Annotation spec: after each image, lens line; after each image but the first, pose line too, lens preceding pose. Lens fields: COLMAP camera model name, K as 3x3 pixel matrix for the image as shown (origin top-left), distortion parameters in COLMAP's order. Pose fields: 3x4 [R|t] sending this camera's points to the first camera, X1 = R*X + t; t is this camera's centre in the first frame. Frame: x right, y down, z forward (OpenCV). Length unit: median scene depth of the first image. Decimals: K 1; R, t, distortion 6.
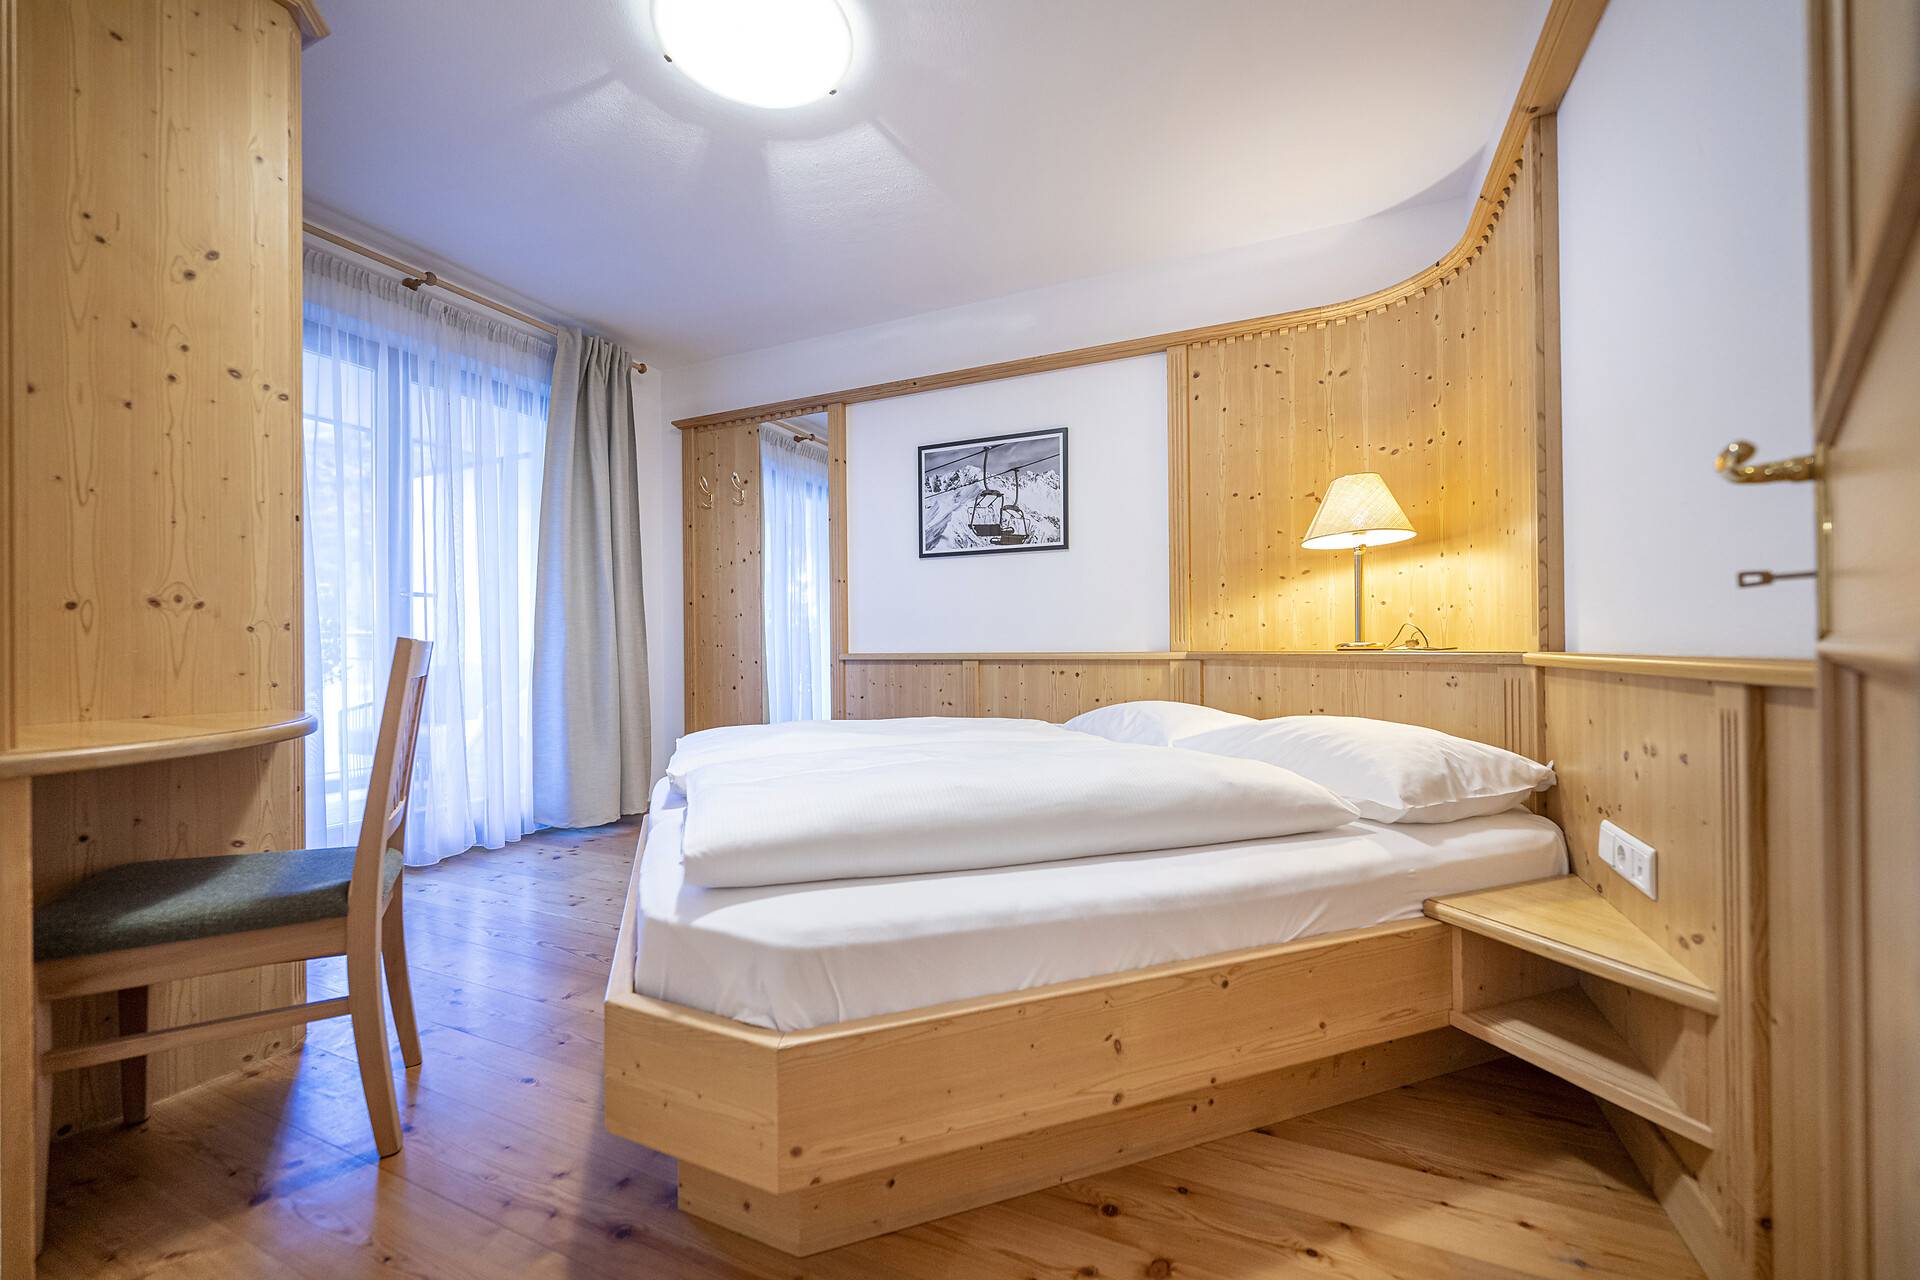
lens RADIAL K [[757.2, 0, 953.1], [0, 757.2, 646.5], [0, 0, 1]] dist [-0.003404, 0.000767]
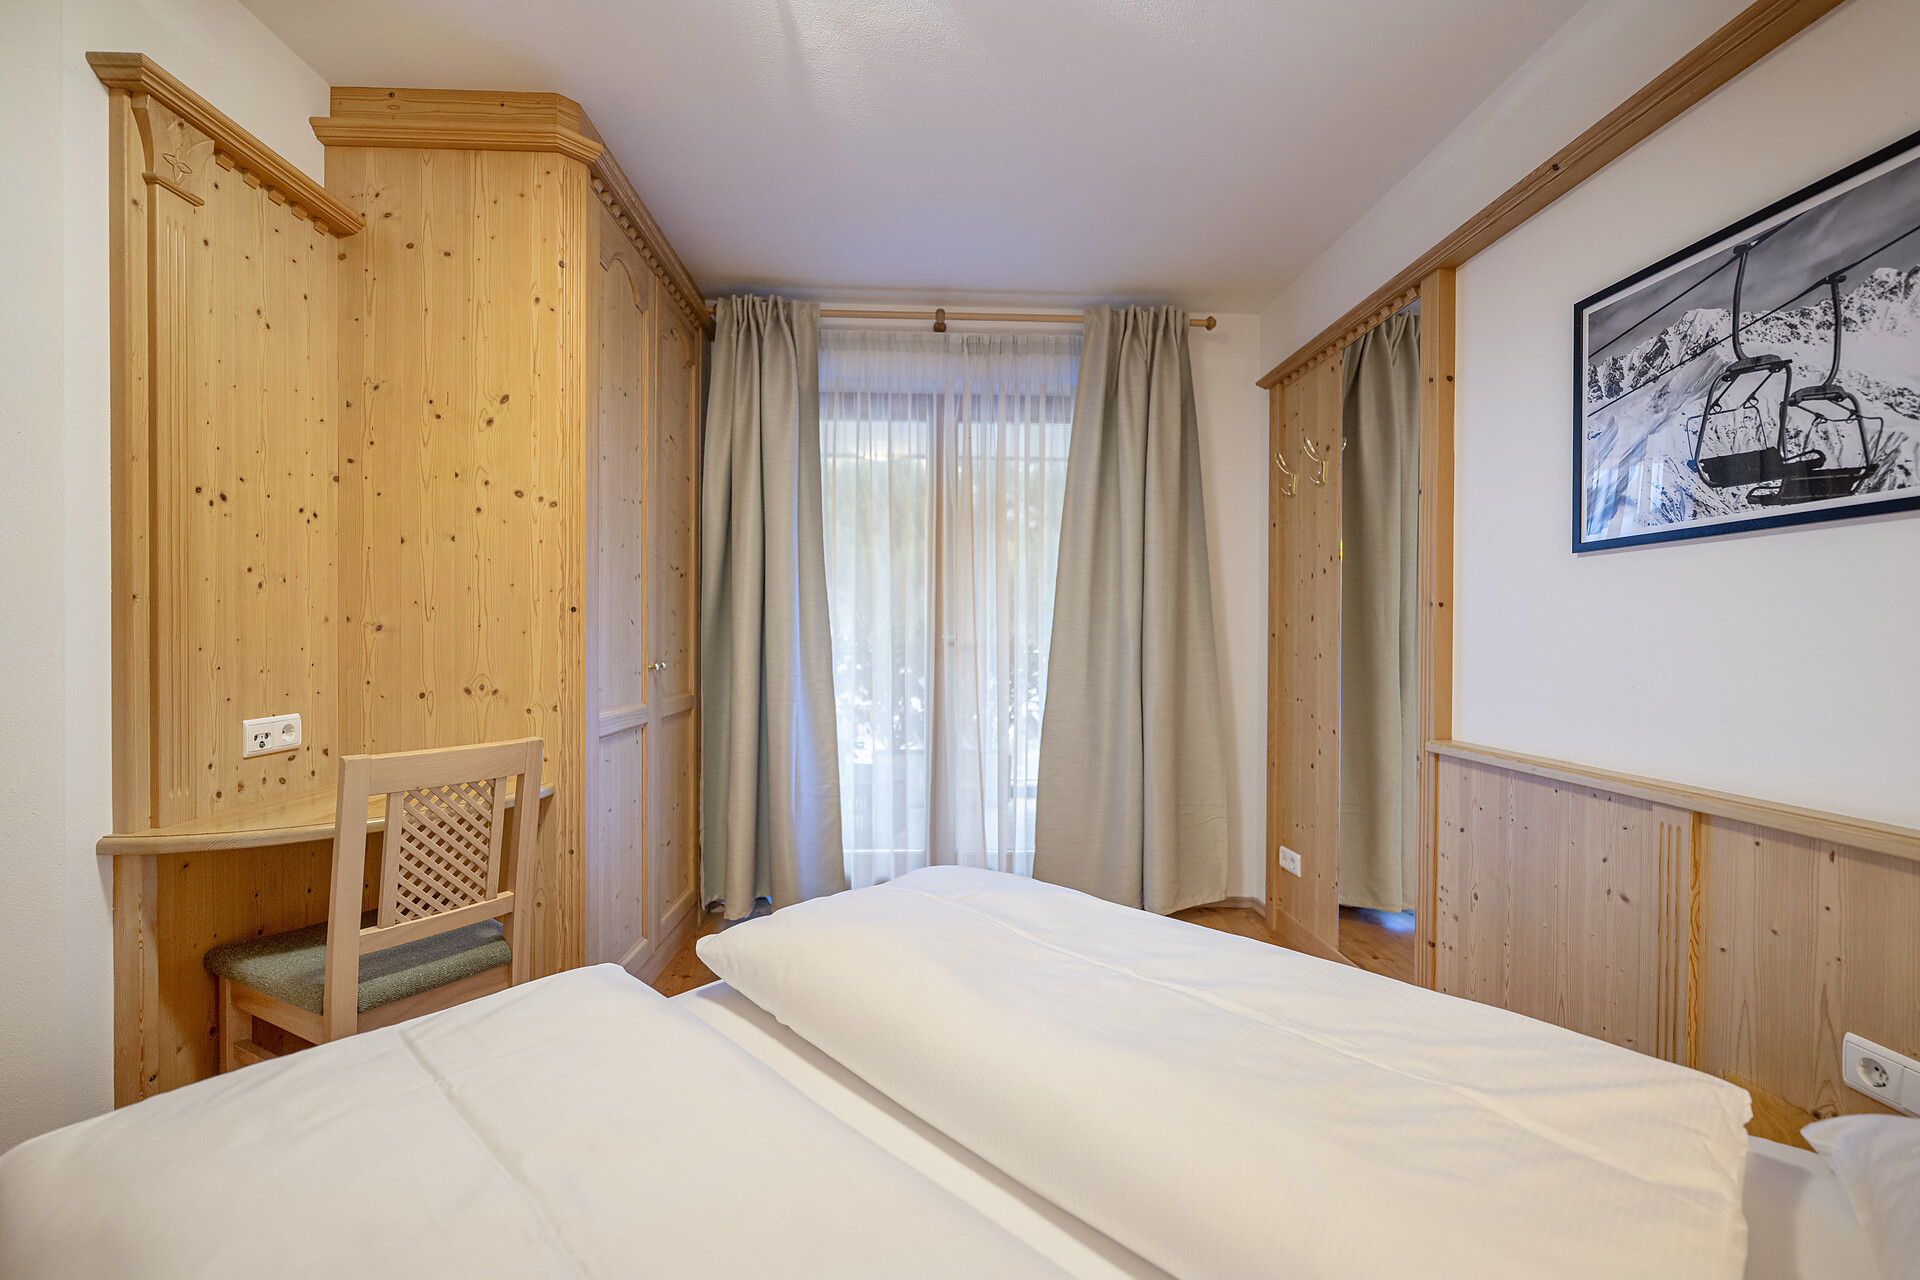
lens RADIAL K [[808.4, 0, 957.2], [0, 808.4, 641.5], [0, 0, 1]] dist [-0.003401, 0.000651]
pose [[0.460921, 0.016461, -0.887288, 0.221456], [-0.006686, 0.999864, 0.015076, -0.071712], [0.887416, -0.001016, 0.460968, 0.473237]]
